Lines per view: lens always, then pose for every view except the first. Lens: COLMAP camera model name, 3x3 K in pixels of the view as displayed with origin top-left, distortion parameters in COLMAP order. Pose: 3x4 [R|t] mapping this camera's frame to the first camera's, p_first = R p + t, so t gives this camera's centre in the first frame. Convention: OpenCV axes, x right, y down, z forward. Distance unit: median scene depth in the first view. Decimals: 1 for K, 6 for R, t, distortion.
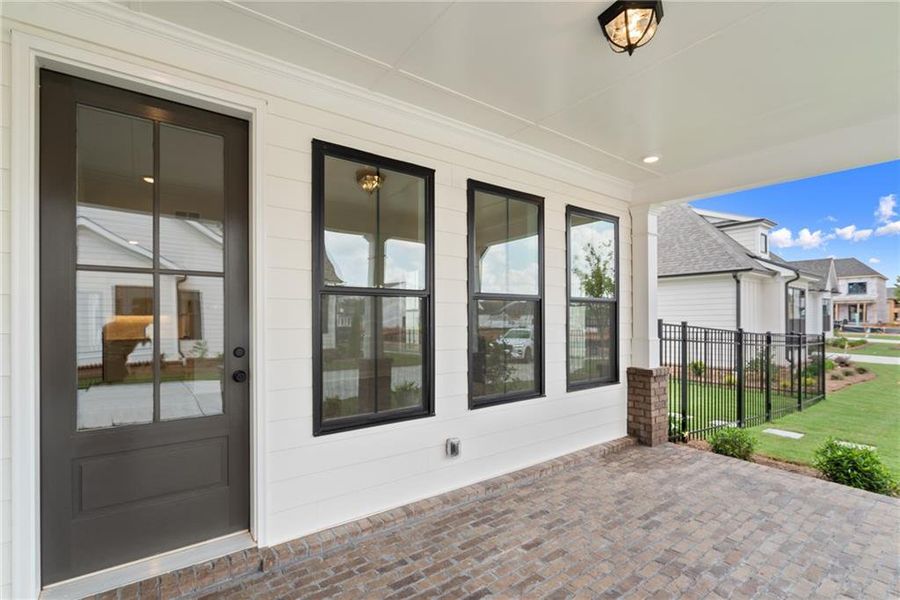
lens RADIAL K [[414.4, 0, 440.4], [0, 414.4, 318.7], [0, 0, 1]] dist [-0.004038, 0.002625]
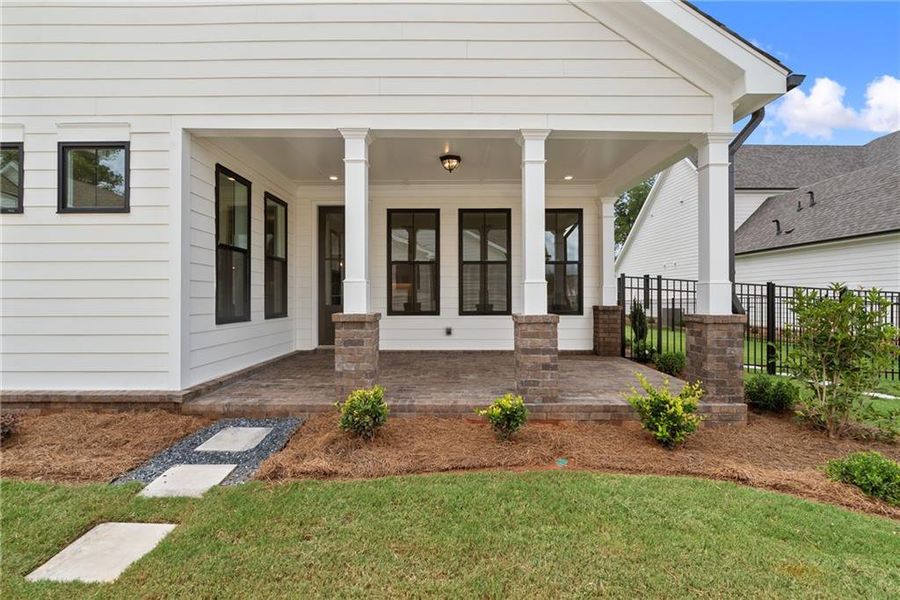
lens RADIAL K [[428.7, 0, 447.0], [0, 428.7, 301.1], [0, 0, 1]] dist [-0.002715, 0.003472]
pose [[0.814784, 0.002180, -0.579761, 1.552863], [-0.002149, 0.999997, 0.000740, 0.170523], [0.579761, 0.000643, 0.814787, -1.012377]]
